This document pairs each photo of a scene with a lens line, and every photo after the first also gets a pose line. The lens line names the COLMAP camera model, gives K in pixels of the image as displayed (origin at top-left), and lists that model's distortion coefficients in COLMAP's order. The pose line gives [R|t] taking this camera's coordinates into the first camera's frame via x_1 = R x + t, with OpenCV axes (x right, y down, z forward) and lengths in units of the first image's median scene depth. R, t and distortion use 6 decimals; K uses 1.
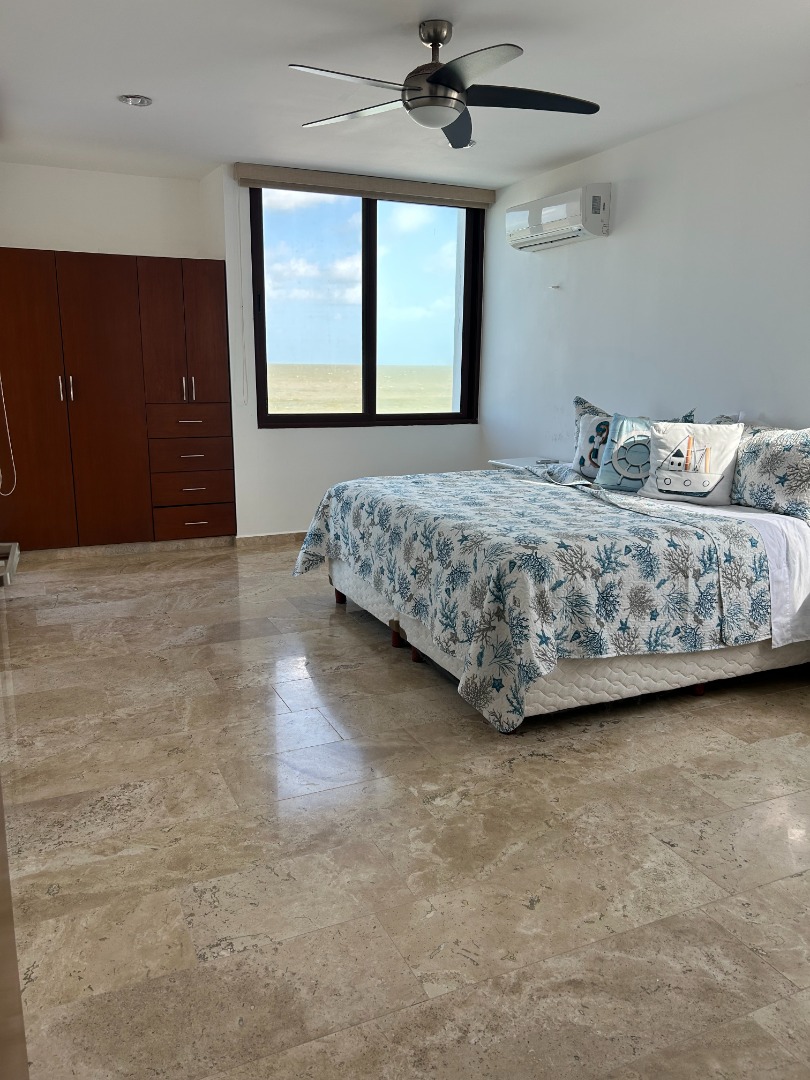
lens RADIAL K [[816.8, 0, 403.5], [0, 816.8, 539.6], [0, 0, 1]] dist [0.032023, -0.022358]
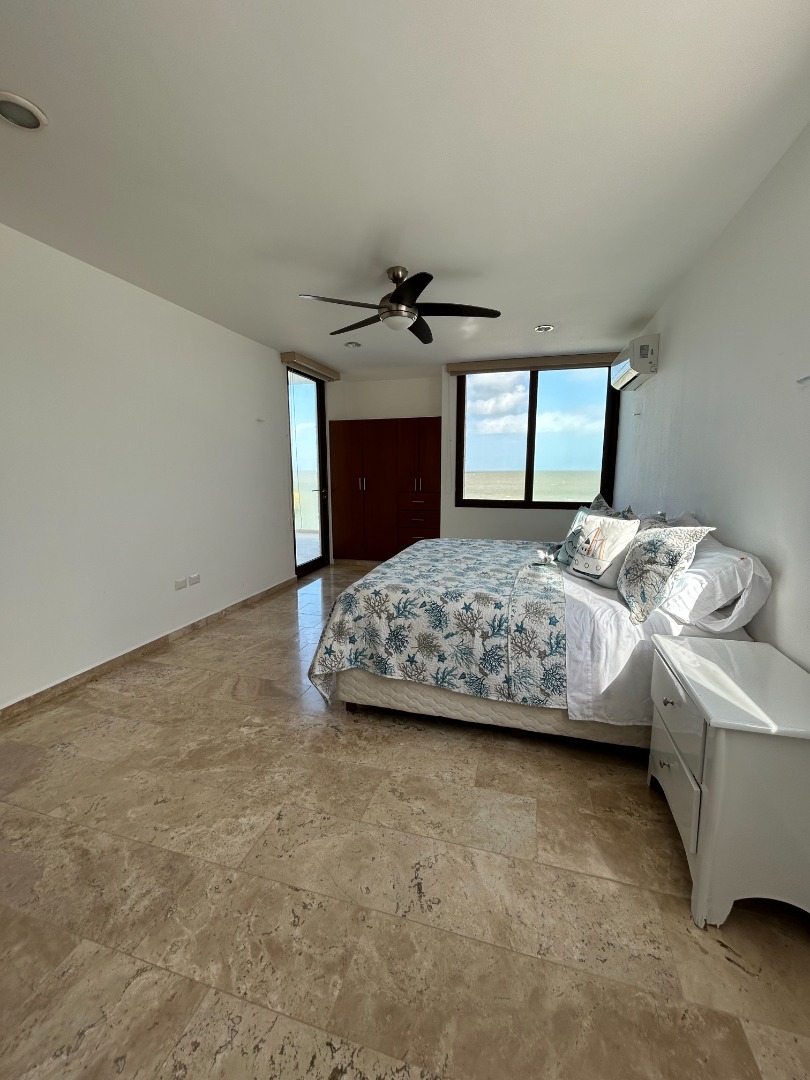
lens RADIAL K [[437.0, 0, 404.3], [0, 437.0, 536.3], [0, 0, 1]] dist [-0.002298, 0.000677]
pose [[0.760831, 0.090074, -0.642669, 0.674716], [-0.131376, 0.991193, -0.016610, -0.080178], [0.635513, 0.097068, 0.765964, 0.394710]]
